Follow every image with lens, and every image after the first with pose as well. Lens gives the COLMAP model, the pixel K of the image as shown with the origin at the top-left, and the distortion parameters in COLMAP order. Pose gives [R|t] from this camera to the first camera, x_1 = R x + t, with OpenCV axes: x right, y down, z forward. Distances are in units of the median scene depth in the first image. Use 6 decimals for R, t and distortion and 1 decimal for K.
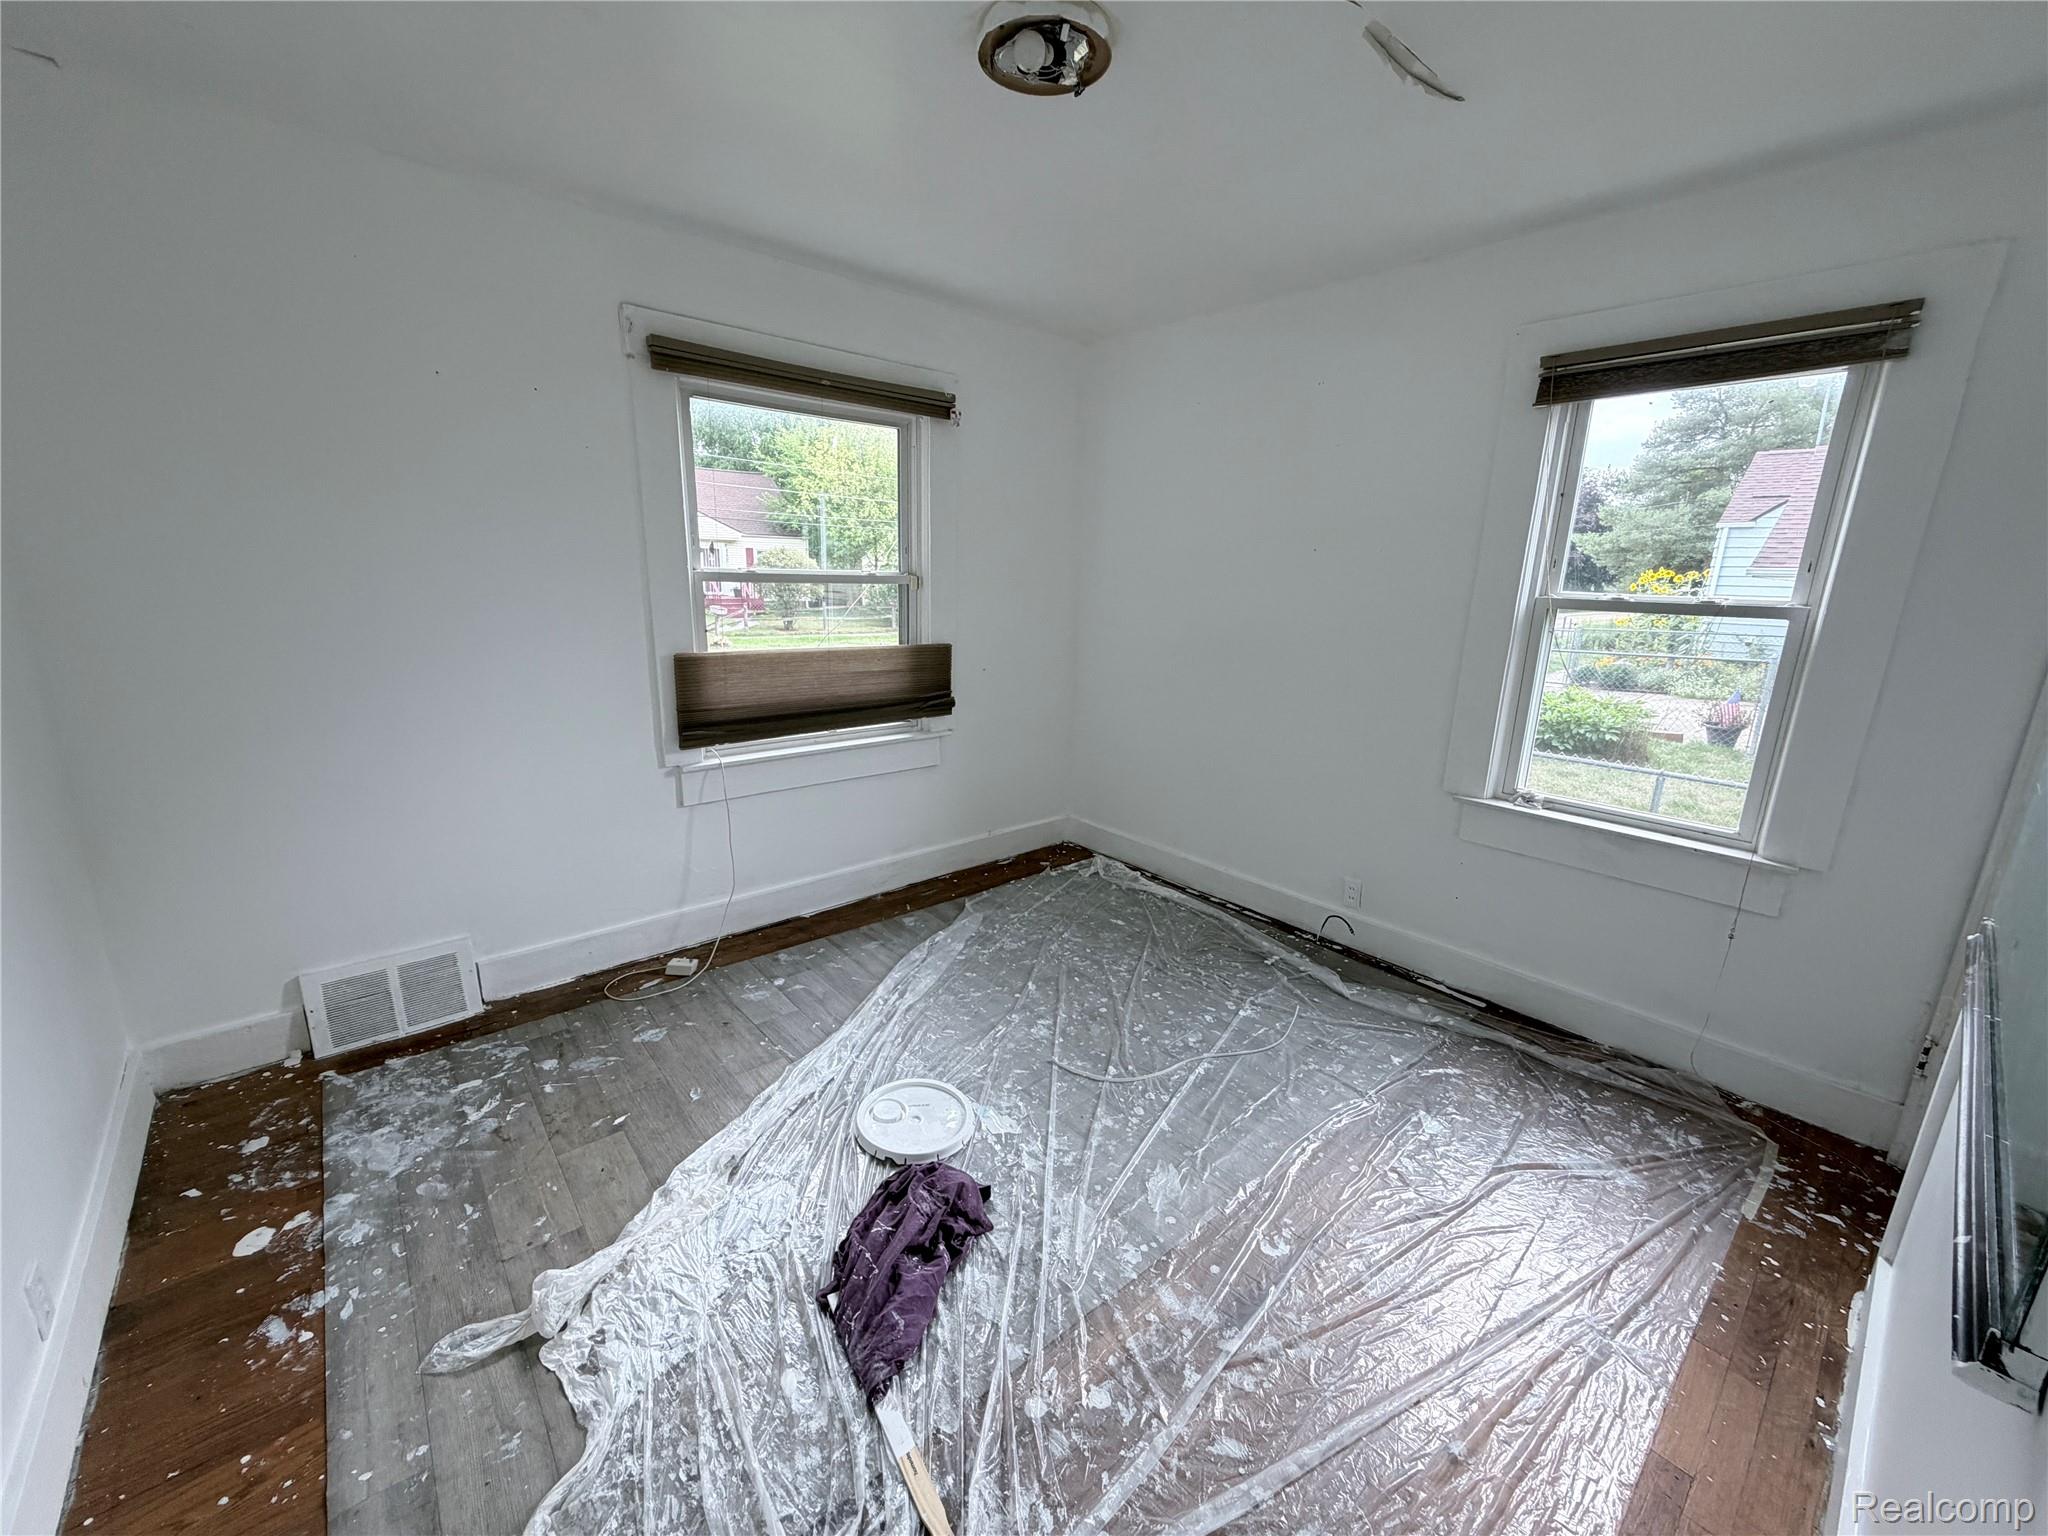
lens RADIAL K [[822.4, 0, 1018.5], [0, 822.4, 770.2], [0, 0, 1]] dist [0.001912, 0.000025]
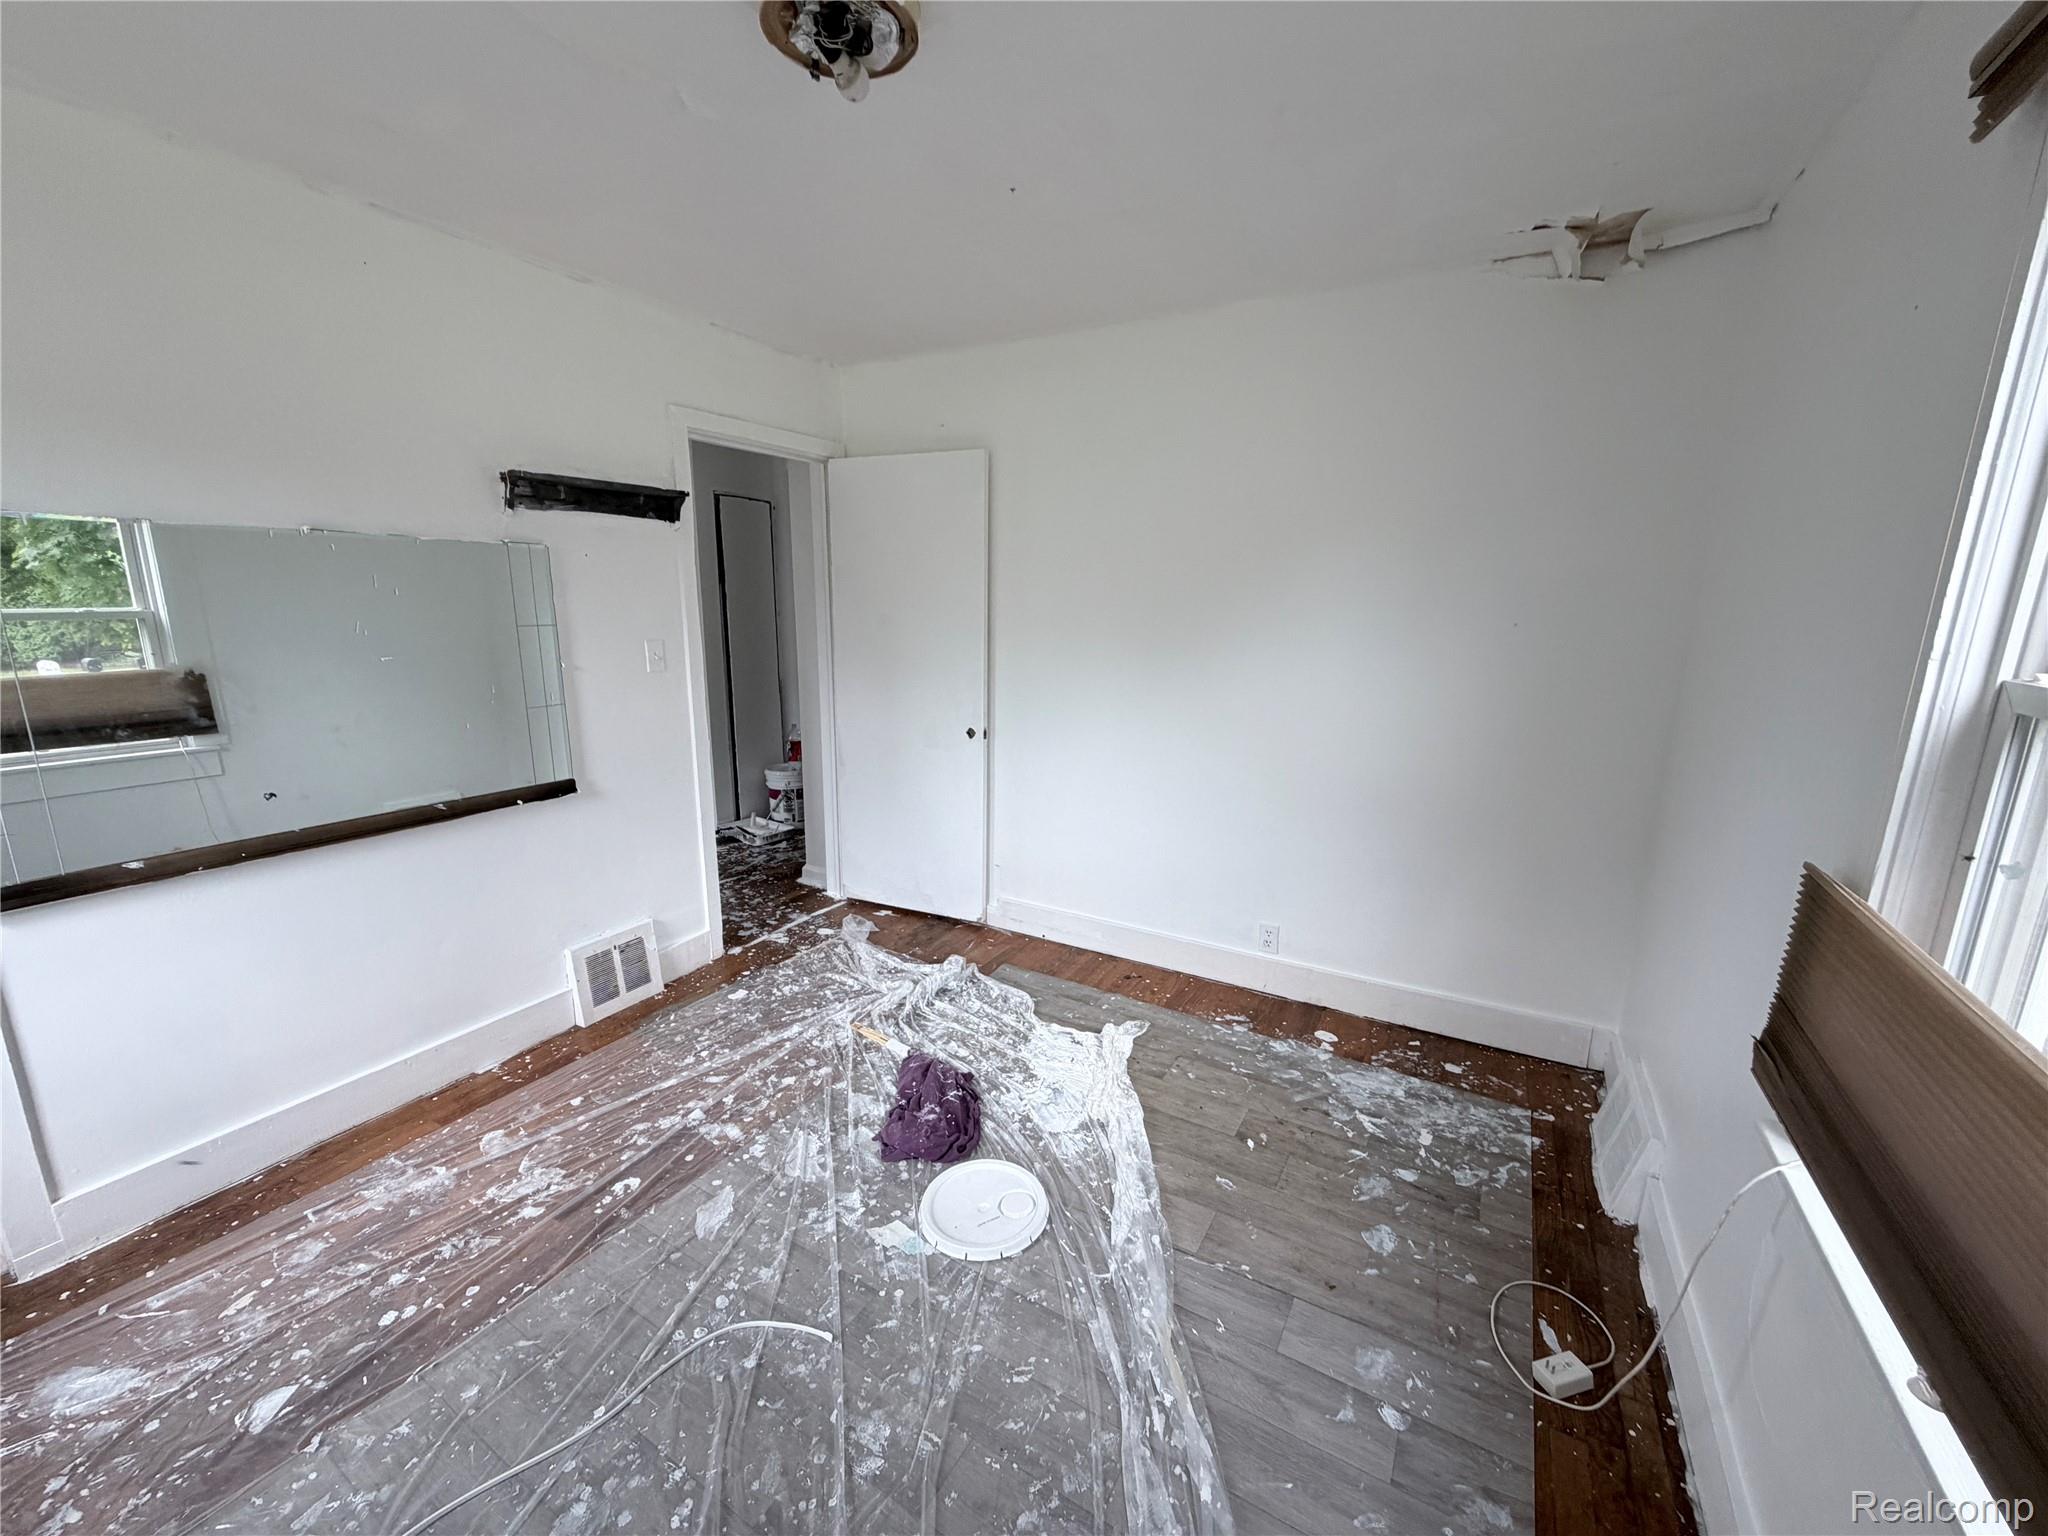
lens RADIAL K [[822.4, 0, 1018.5], [0, 822.4, 770.2], [0, 0, 1]] dist [0.001912, 0.000025]
pose [[-0.946053, 0.032858, -0.322343, 0.126838], [-0.110820, 0.902034, 0.417197, -0.432357], [0.304473, 0.430412, -0.849731, 1.676985]]
